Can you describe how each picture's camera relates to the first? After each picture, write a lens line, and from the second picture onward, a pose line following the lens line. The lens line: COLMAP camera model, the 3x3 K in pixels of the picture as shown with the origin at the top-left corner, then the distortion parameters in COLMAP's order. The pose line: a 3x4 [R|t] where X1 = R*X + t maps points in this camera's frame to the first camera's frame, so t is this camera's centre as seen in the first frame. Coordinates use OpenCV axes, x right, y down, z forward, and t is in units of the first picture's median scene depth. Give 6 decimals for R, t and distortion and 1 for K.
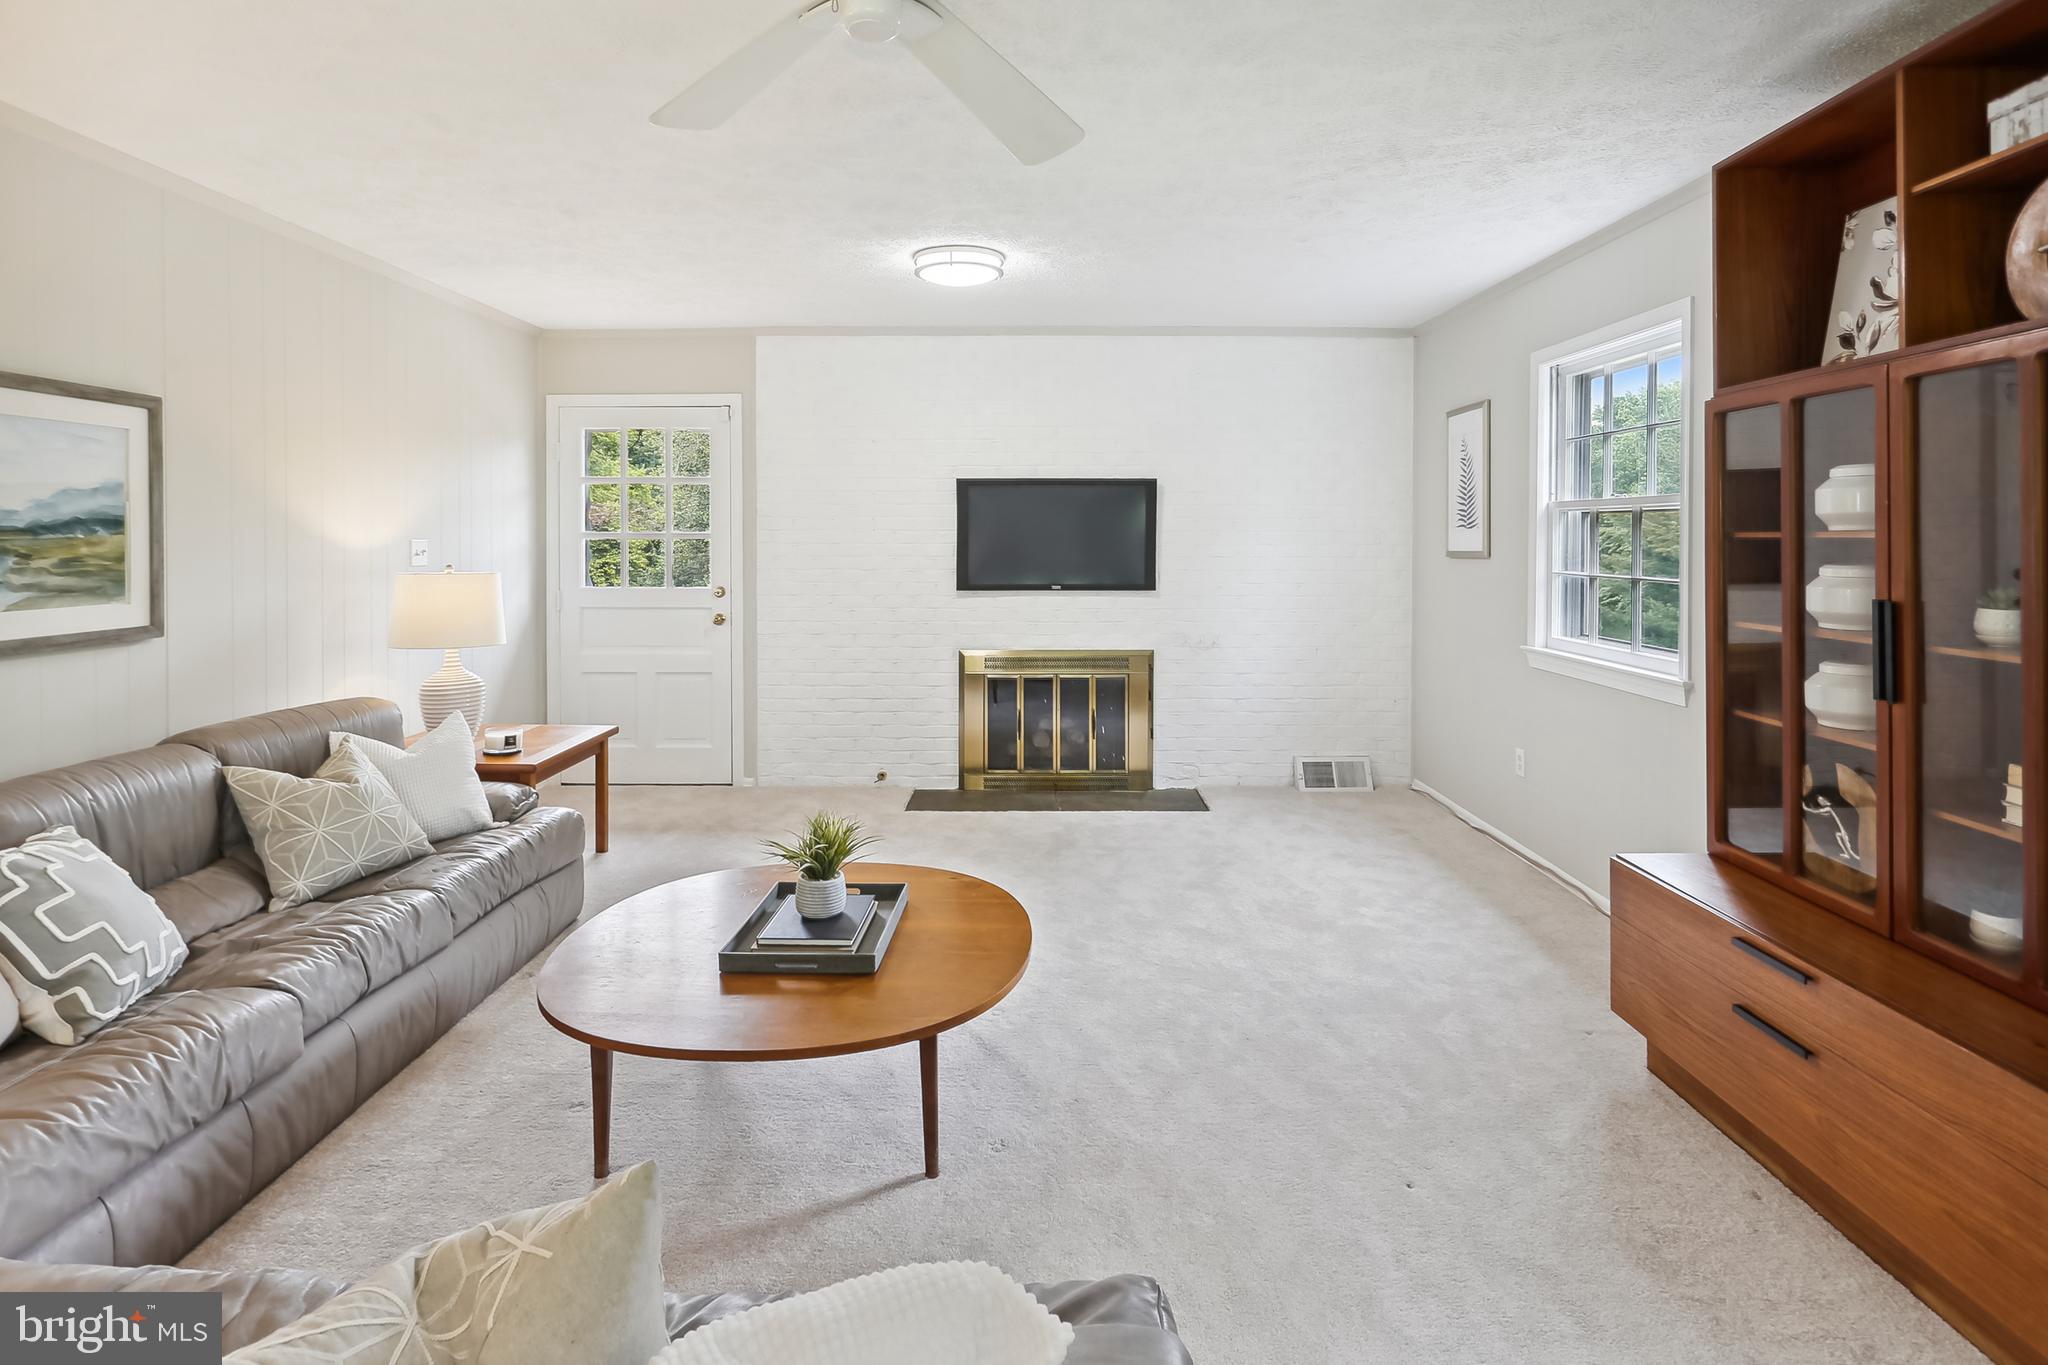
lens RADIAL K [[1039.4, 0, 1023.6], [0, 1039.4, 537.9], [0, 0, 1]] dist [-0.000599, -0.000230]
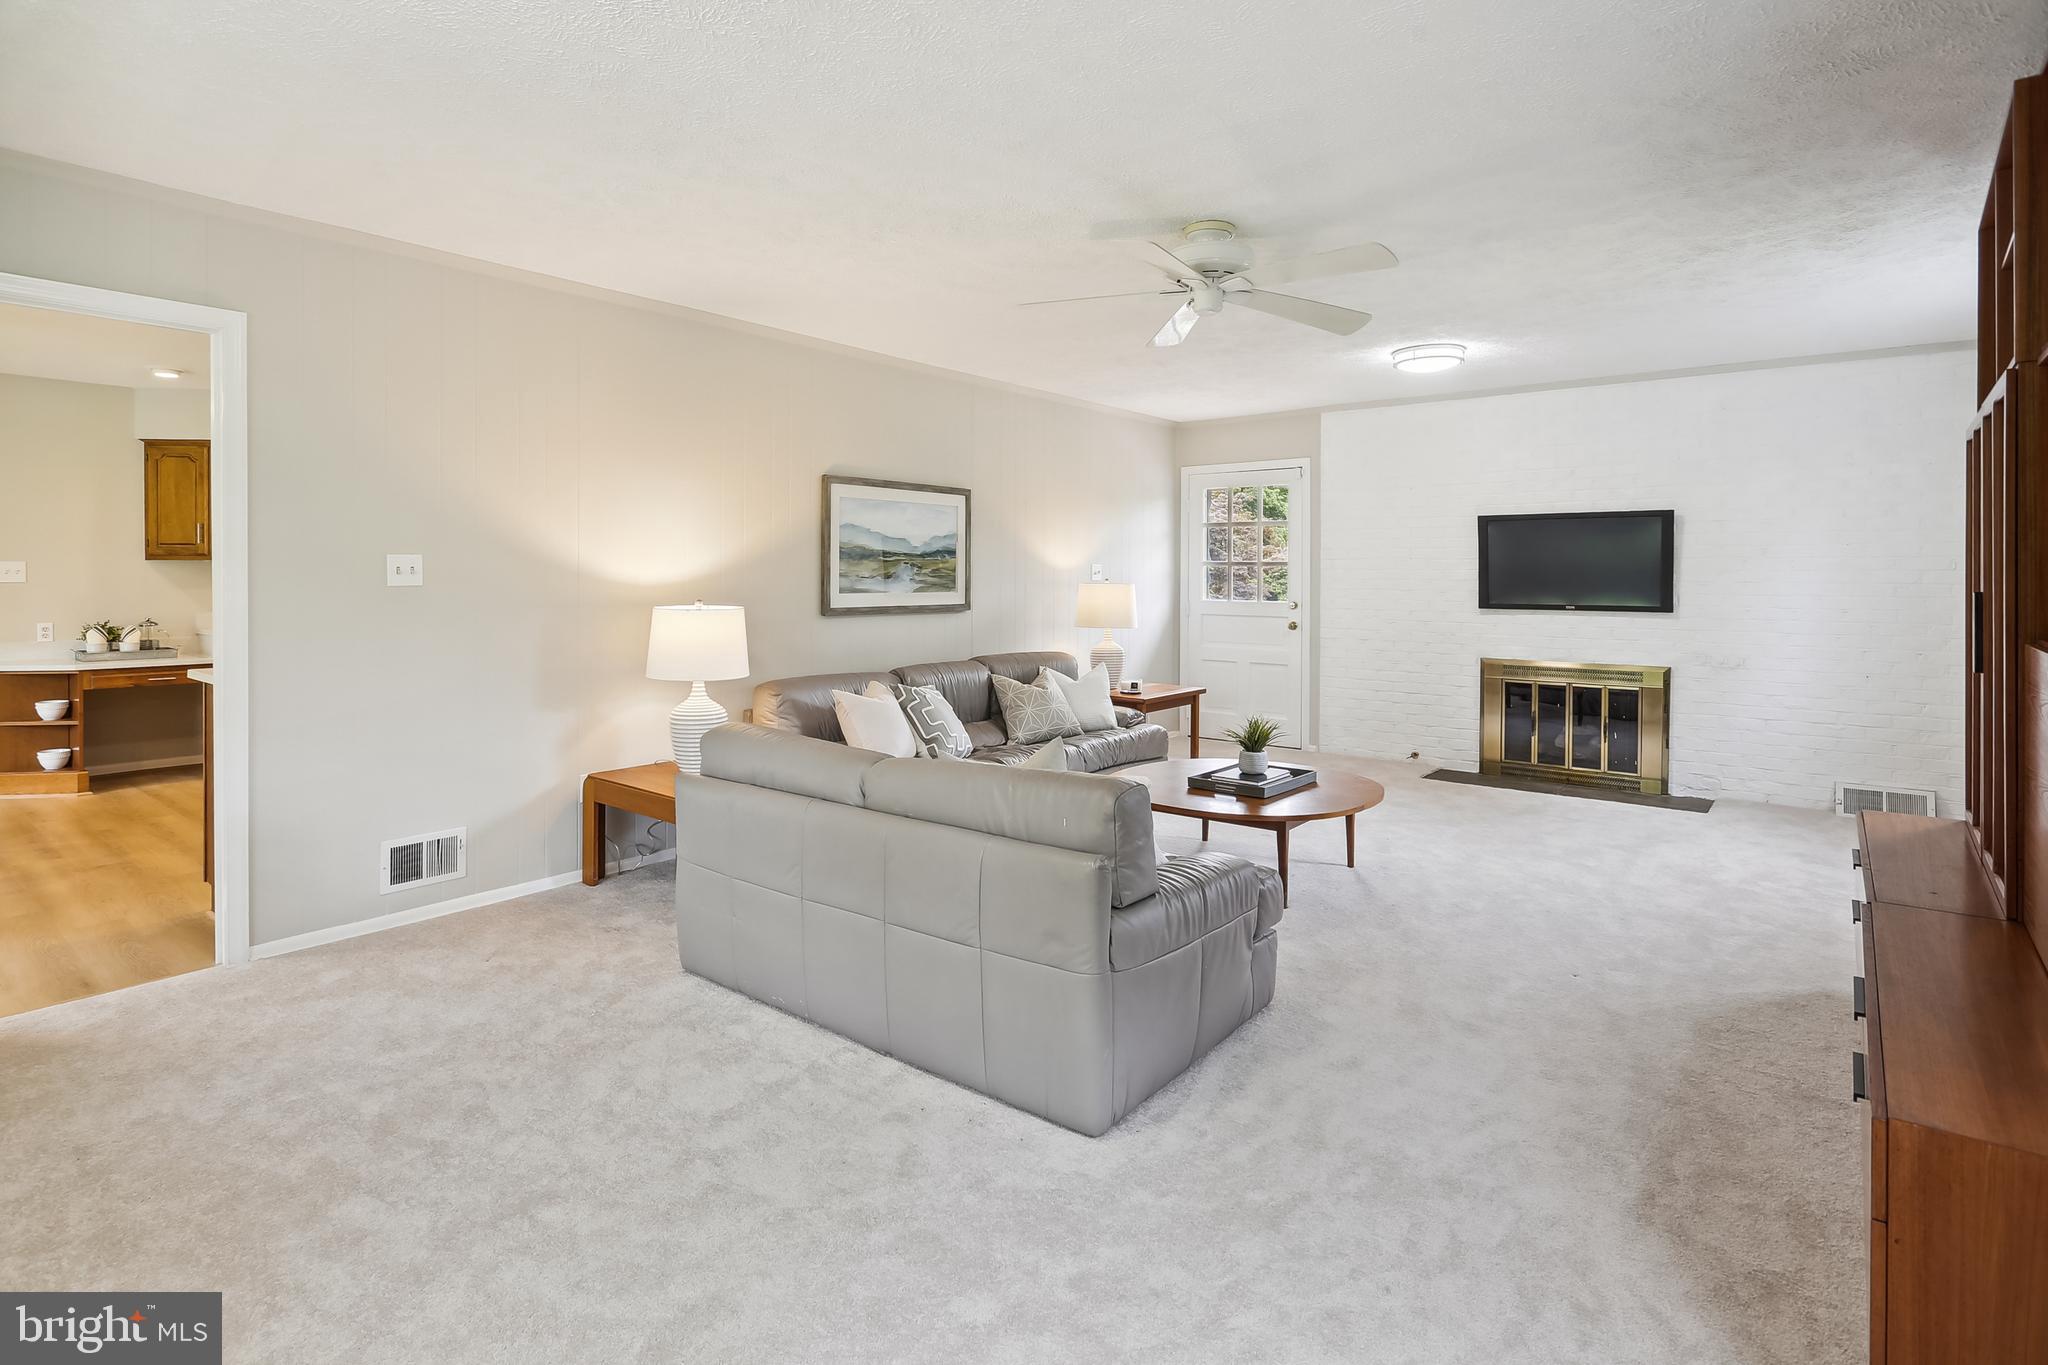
lens RADIAL K [[1017.6, 0, 1022.6], [0, 1017.6, 573.4], [0, 0, 1]] dist [-0.000180, -0.000099]
pose [[0.785597, 0.003437, -0.618729, 0.379436], [-0.006323, 0.999977, -0.002473, 0.024750], [0.618707, 0.005855, 0.785600, -0.390787]]
